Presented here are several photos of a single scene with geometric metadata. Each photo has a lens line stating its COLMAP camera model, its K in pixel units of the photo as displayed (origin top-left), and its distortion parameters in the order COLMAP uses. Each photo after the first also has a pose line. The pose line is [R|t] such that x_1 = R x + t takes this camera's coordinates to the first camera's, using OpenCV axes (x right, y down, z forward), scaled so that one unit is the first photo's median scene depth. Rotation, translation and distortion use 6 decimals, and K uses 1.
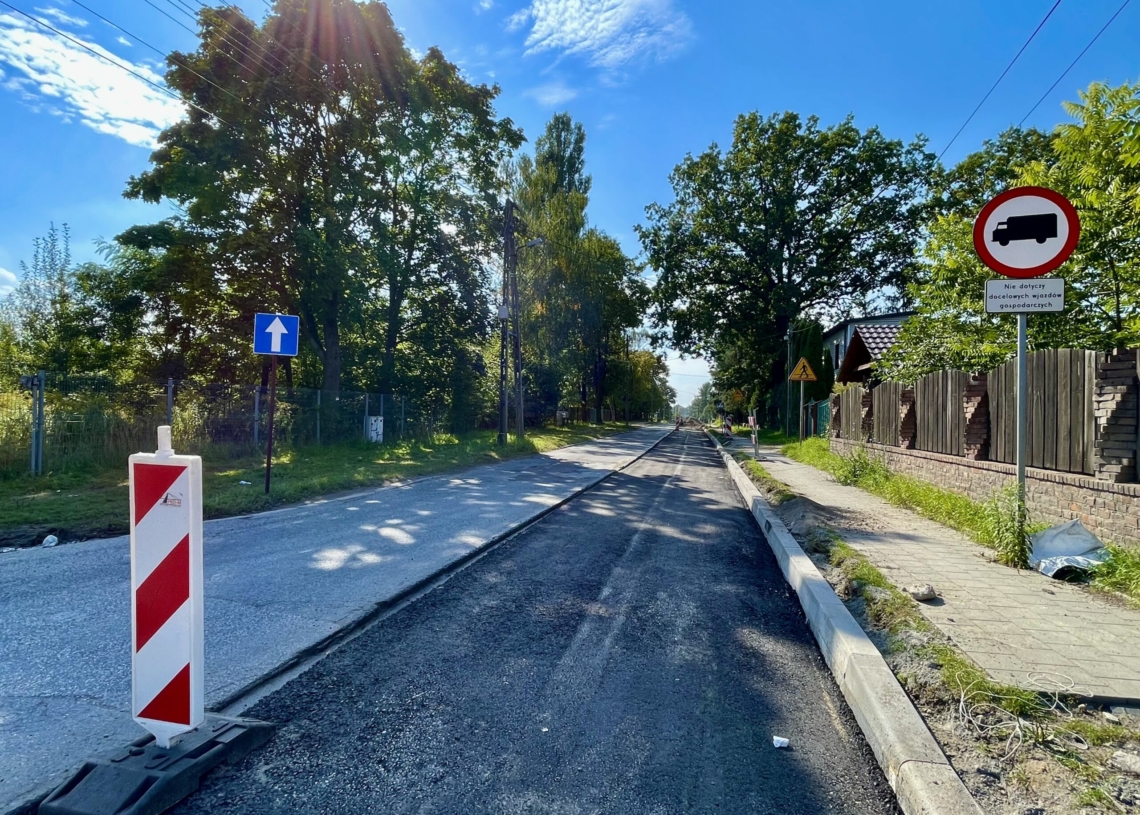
lens RADIAL K [[661.4, 0, 570.7], [0, 661.4, 410.0], [0, 0, 1]] dist [-0.000078, -0.000475]
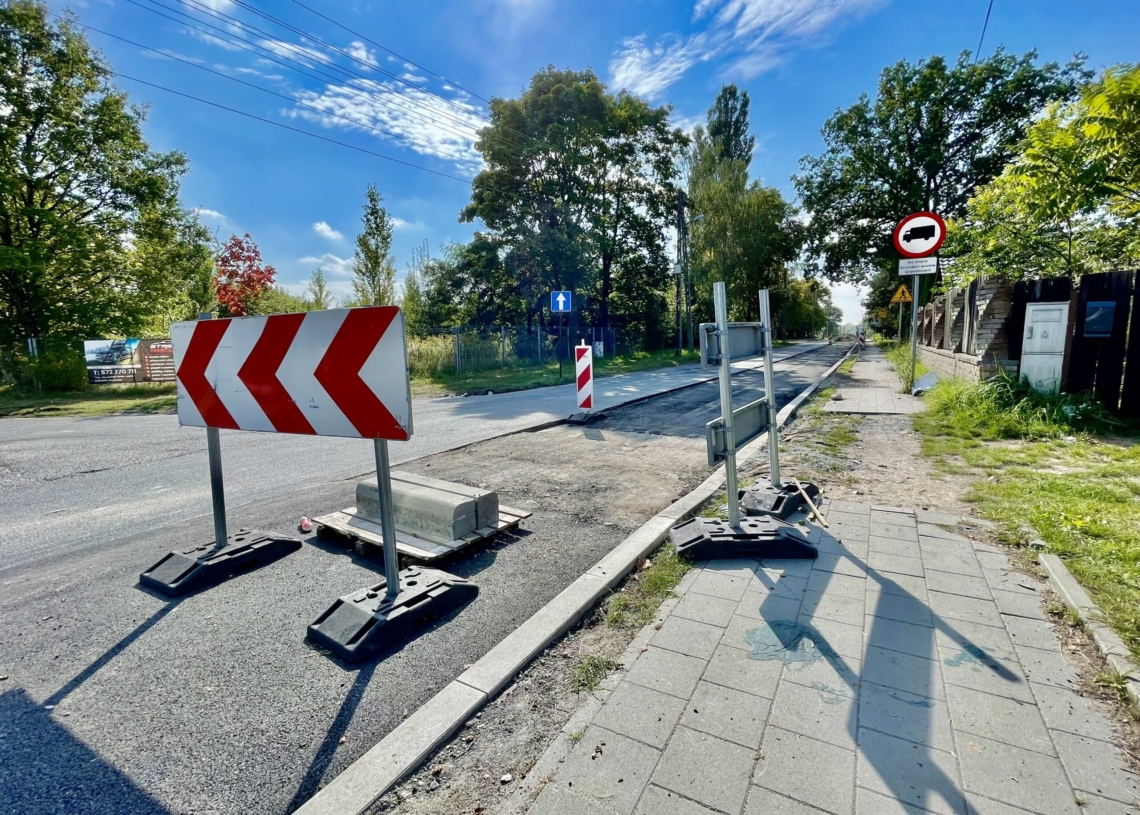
lens RADIAL K [[543.7, 0, 569.3], [0, 543.7, 413.8], [0, 0, 1]] dist [-0.001363, 0.000547]
pose [[0.950534, -0.000348, -0.310619, 0.024079], [0.044071, 0.990034, 0.133755, 0.001620], [0.307477, -0.140829, 0.941077, -0.145675]]
